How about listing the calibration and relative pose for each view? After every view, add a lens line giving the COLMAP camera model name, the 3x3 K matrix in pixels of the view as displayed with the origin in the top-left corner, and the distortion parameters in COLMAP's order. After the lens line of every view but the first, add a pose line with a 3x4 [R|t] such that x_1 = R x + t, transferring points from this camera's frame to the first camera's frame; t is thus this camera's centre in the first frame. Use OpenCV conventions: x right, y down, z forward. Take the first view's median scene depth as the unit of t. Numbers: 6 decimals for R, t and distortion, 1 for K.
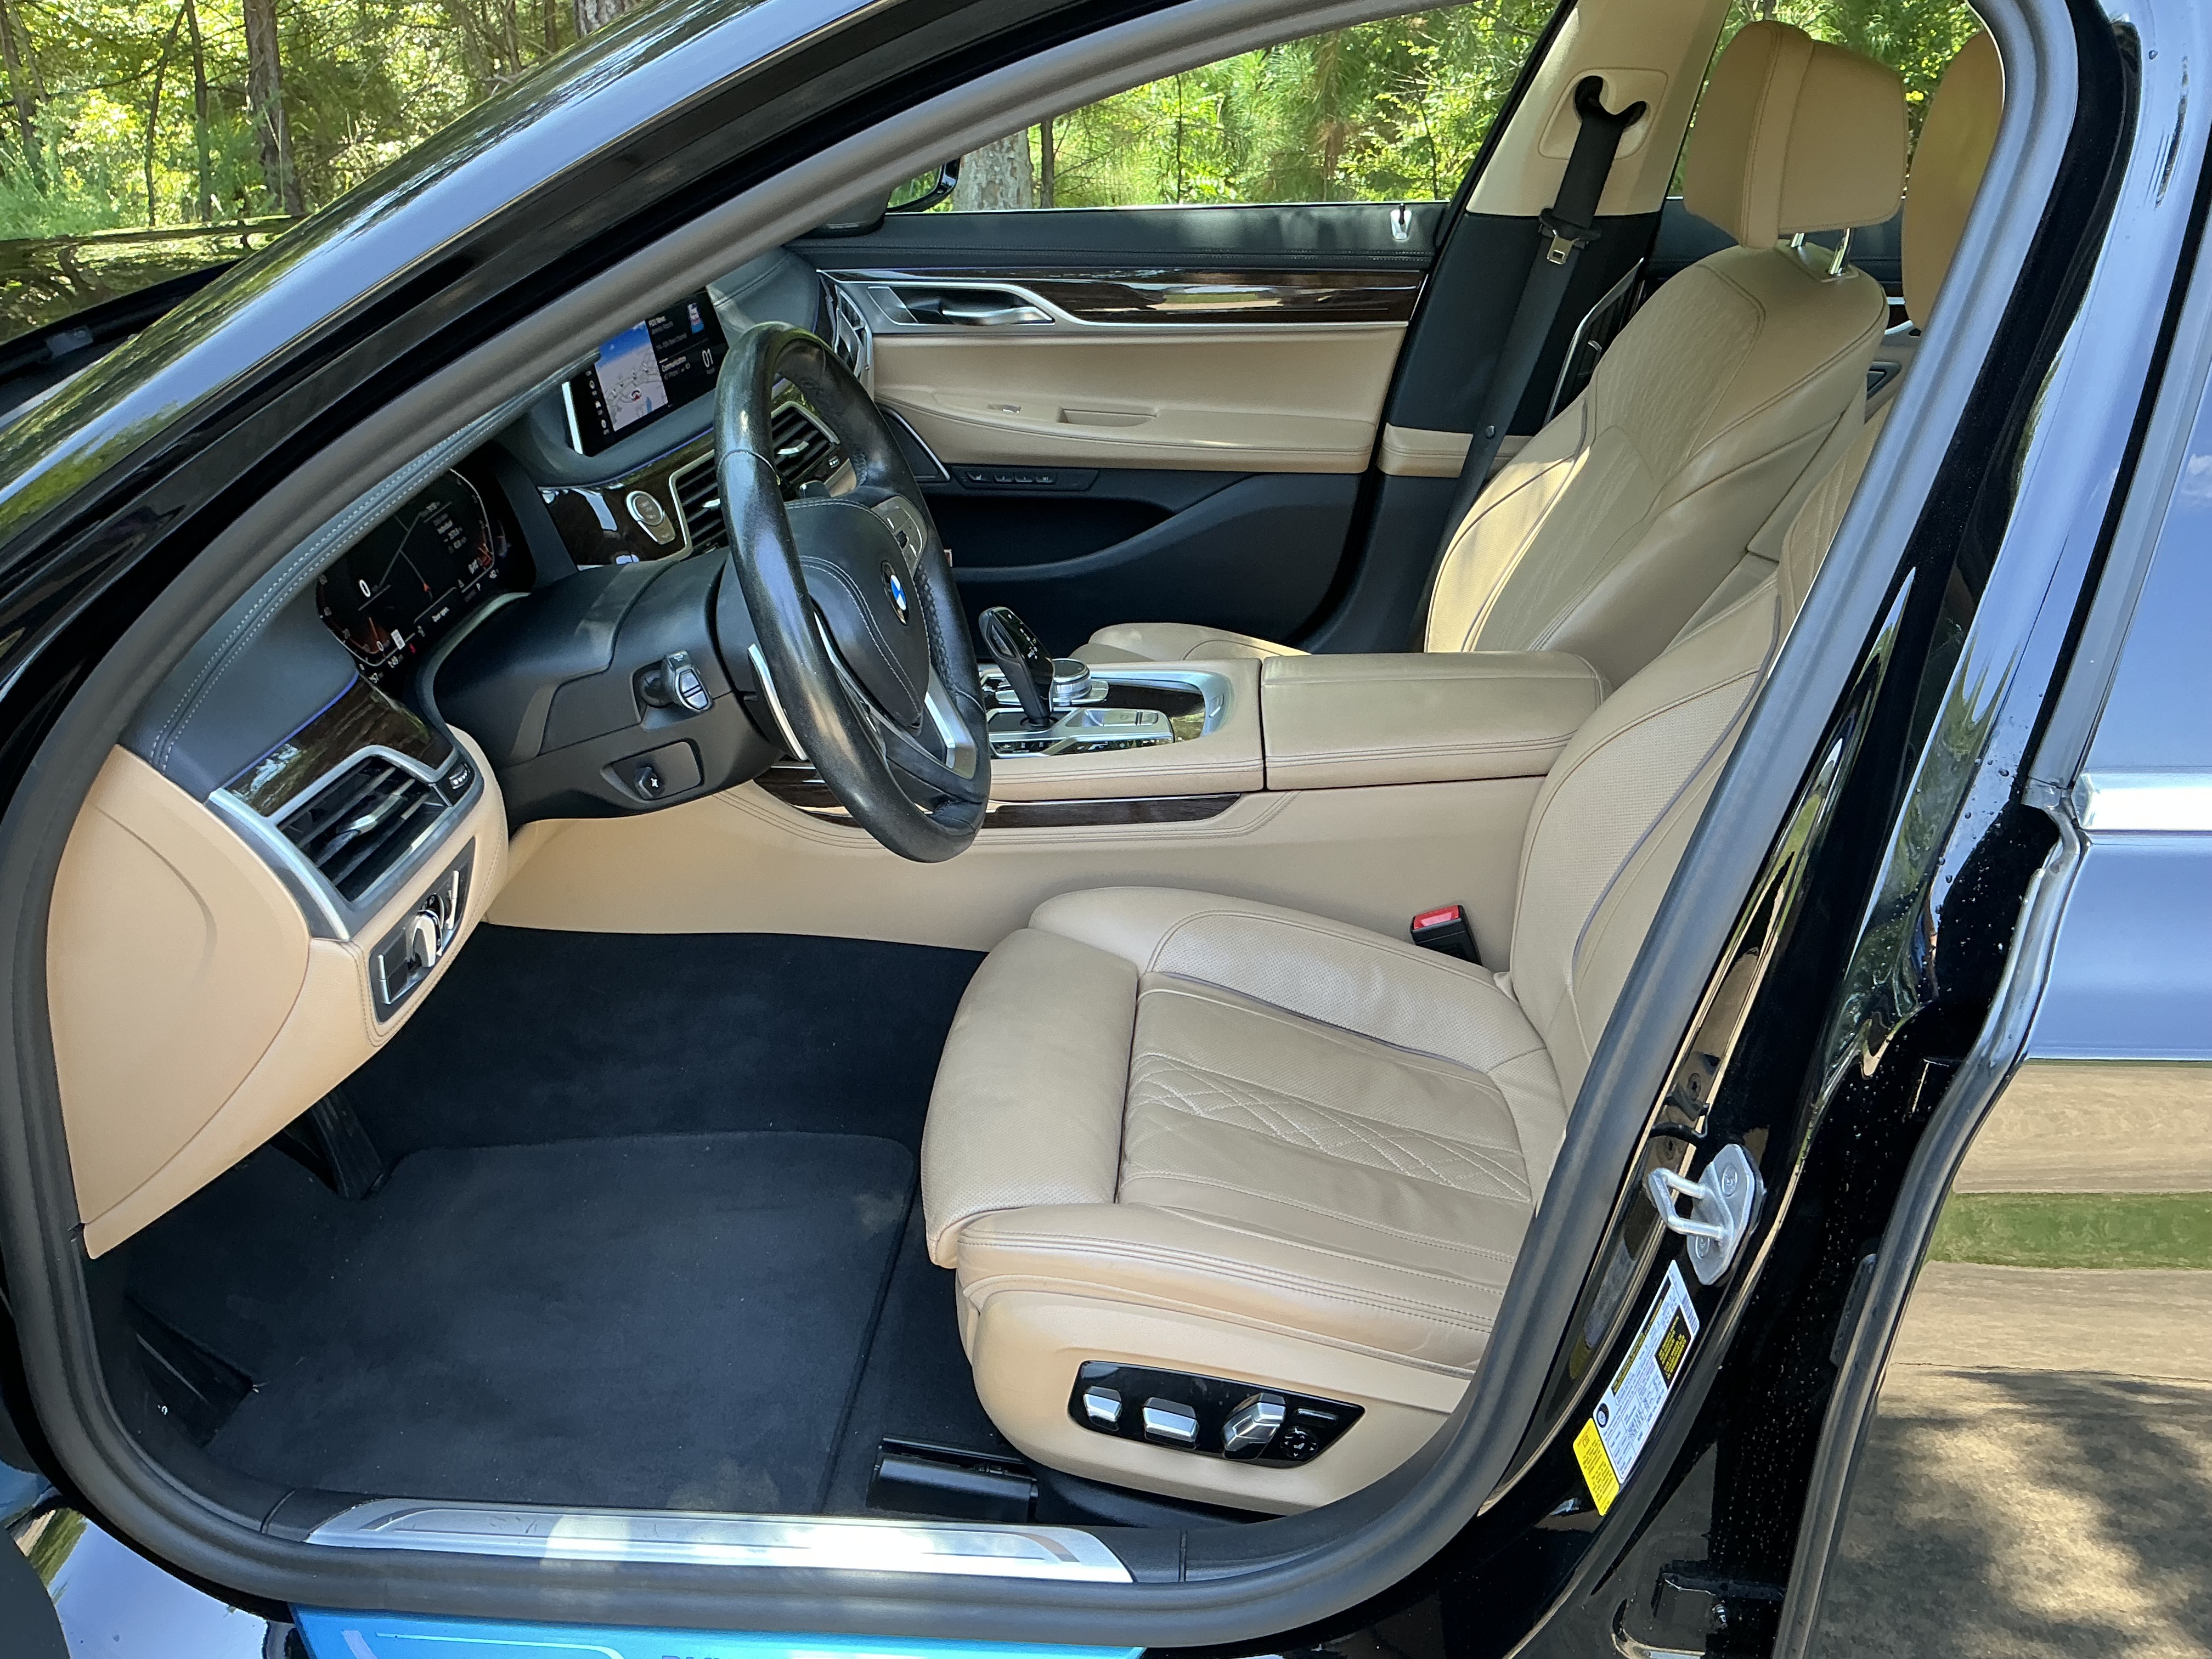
lens RADIAL K [[1834.5, 0, 1106.5], [0, 1834.5, 800.1], [0, 0, 1]] dist [0.089233, -0.202995]
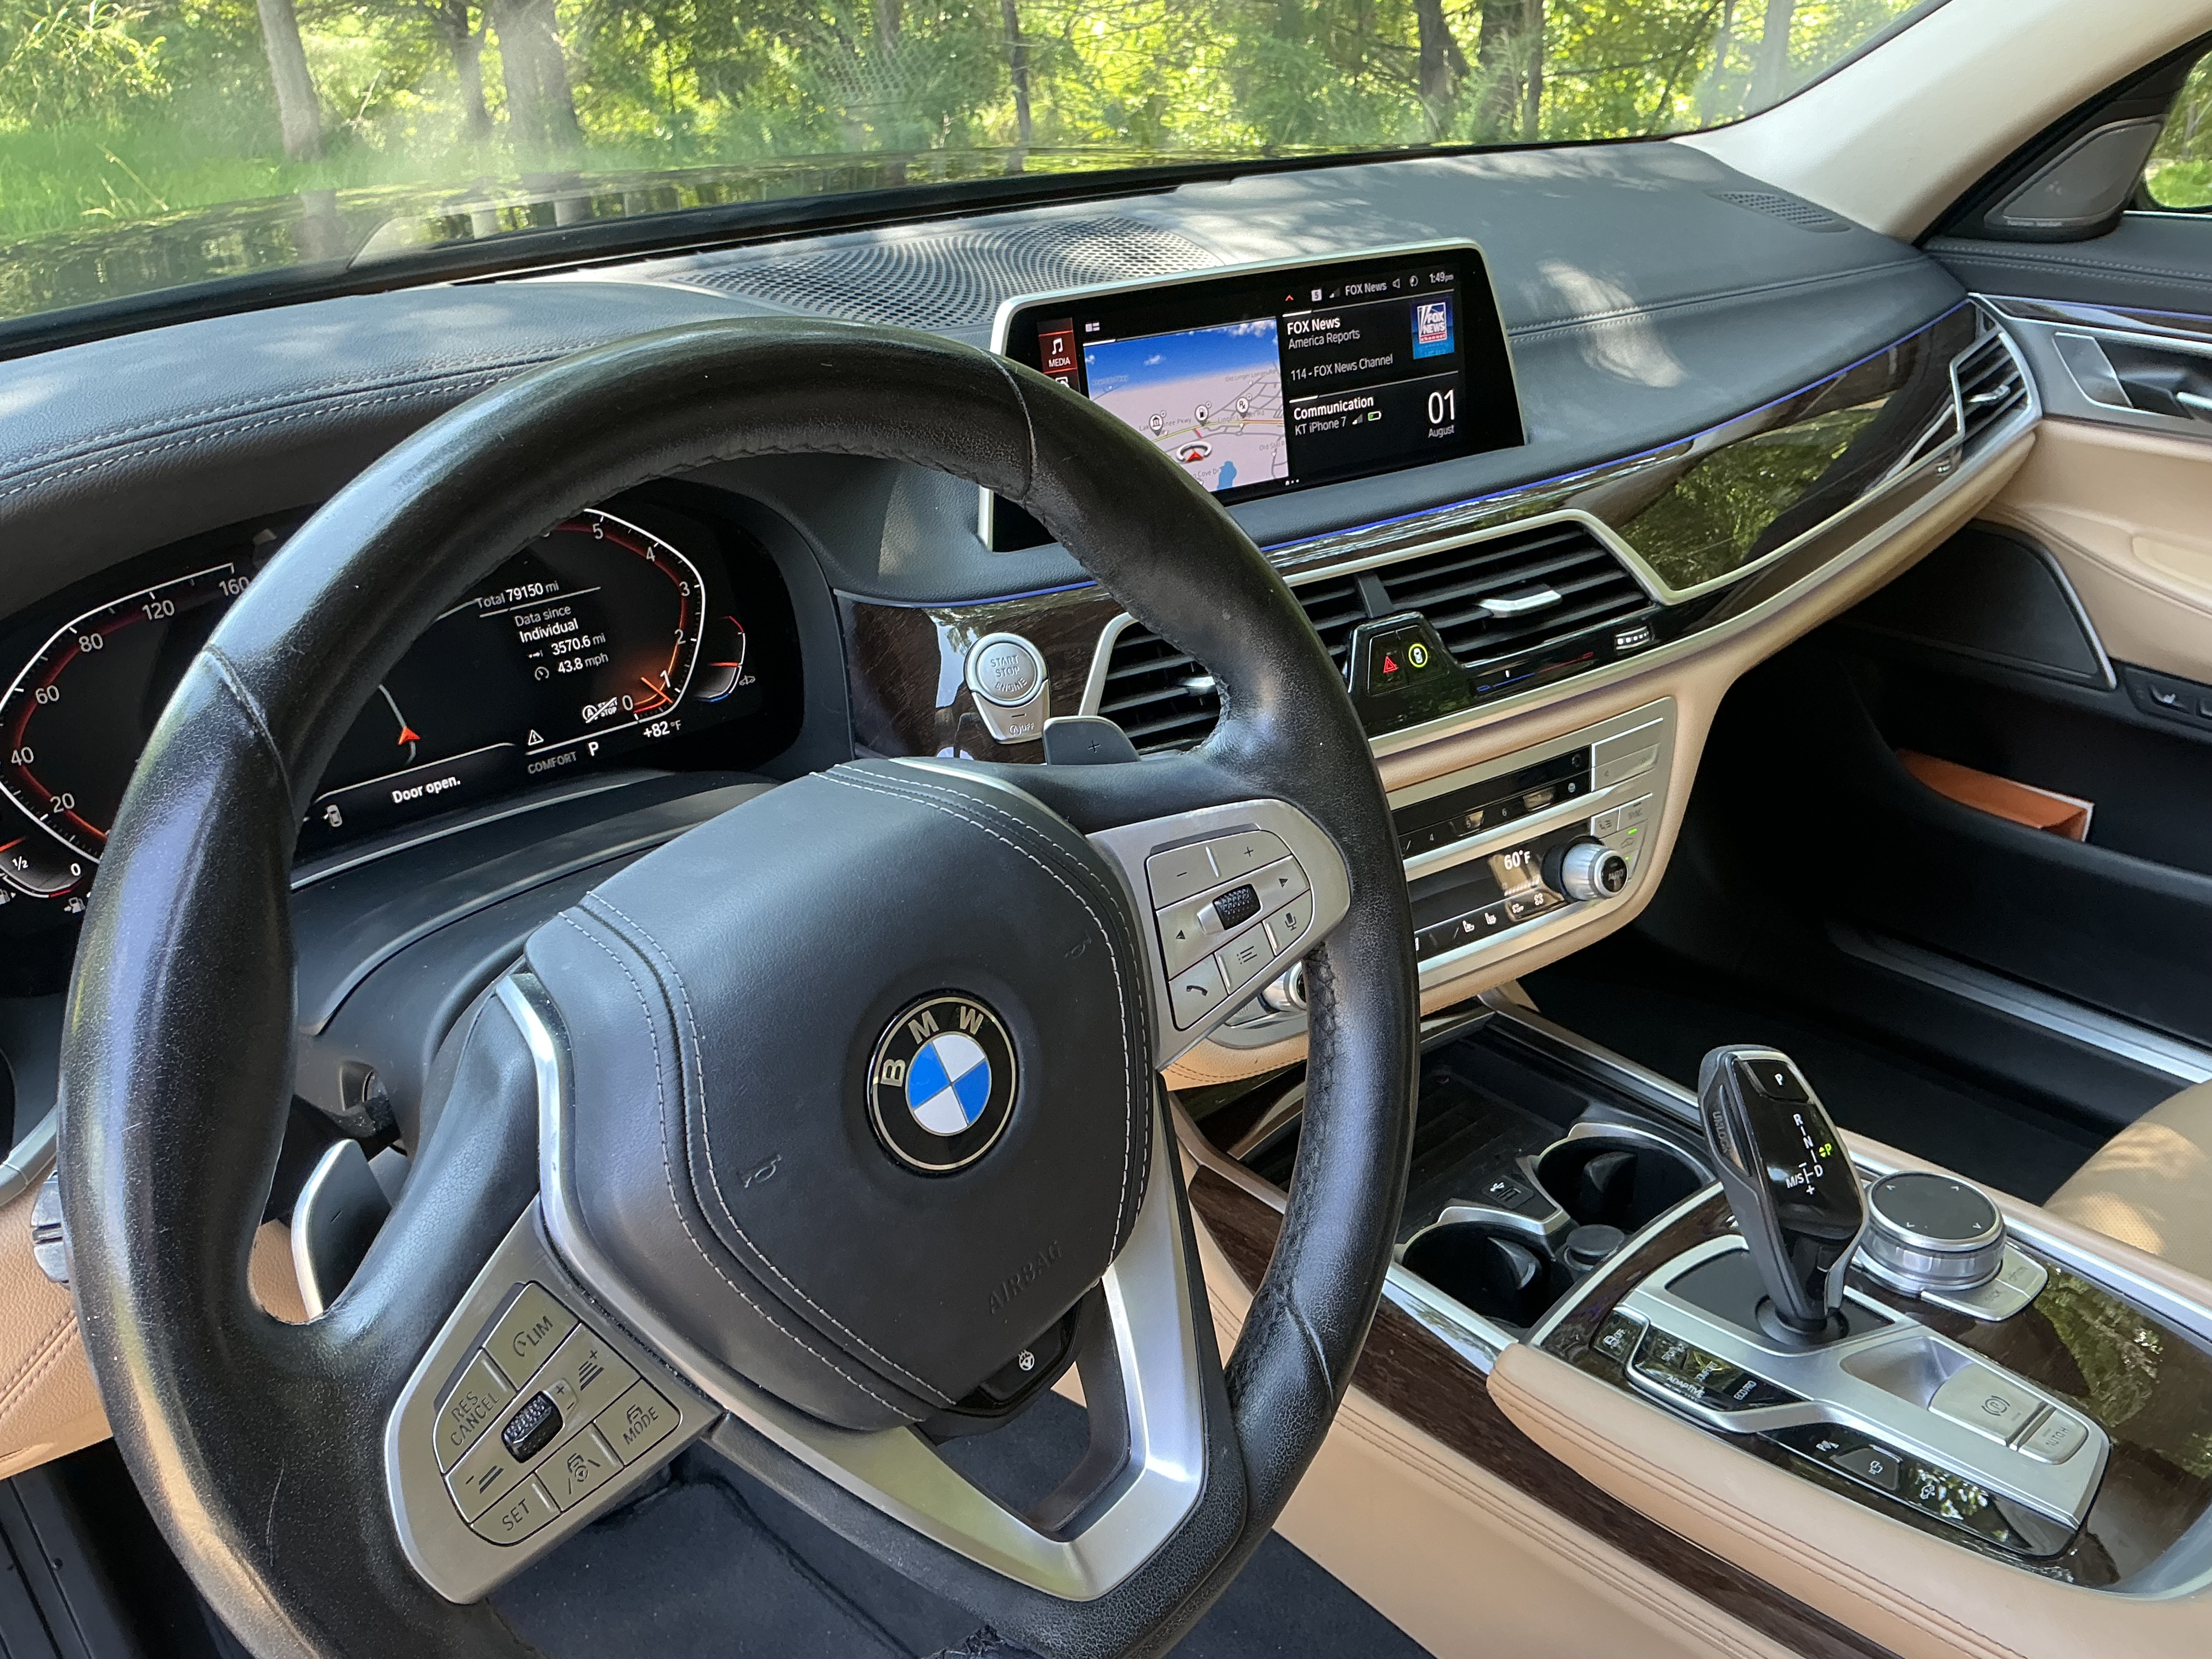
lens RADIAL K [[1834.5, 0, 1106.5], [0, 1834.5, 800.1], [0, 0, 1]] dist [0.089233, -0.202995]
pose [[0.709547, 0.283869, -0.644951, 0.095966], [-0.287606, 0.952227, 0.102702, -0.157450], [0.643293, 0.112620, 0.757292, 0.541972]]
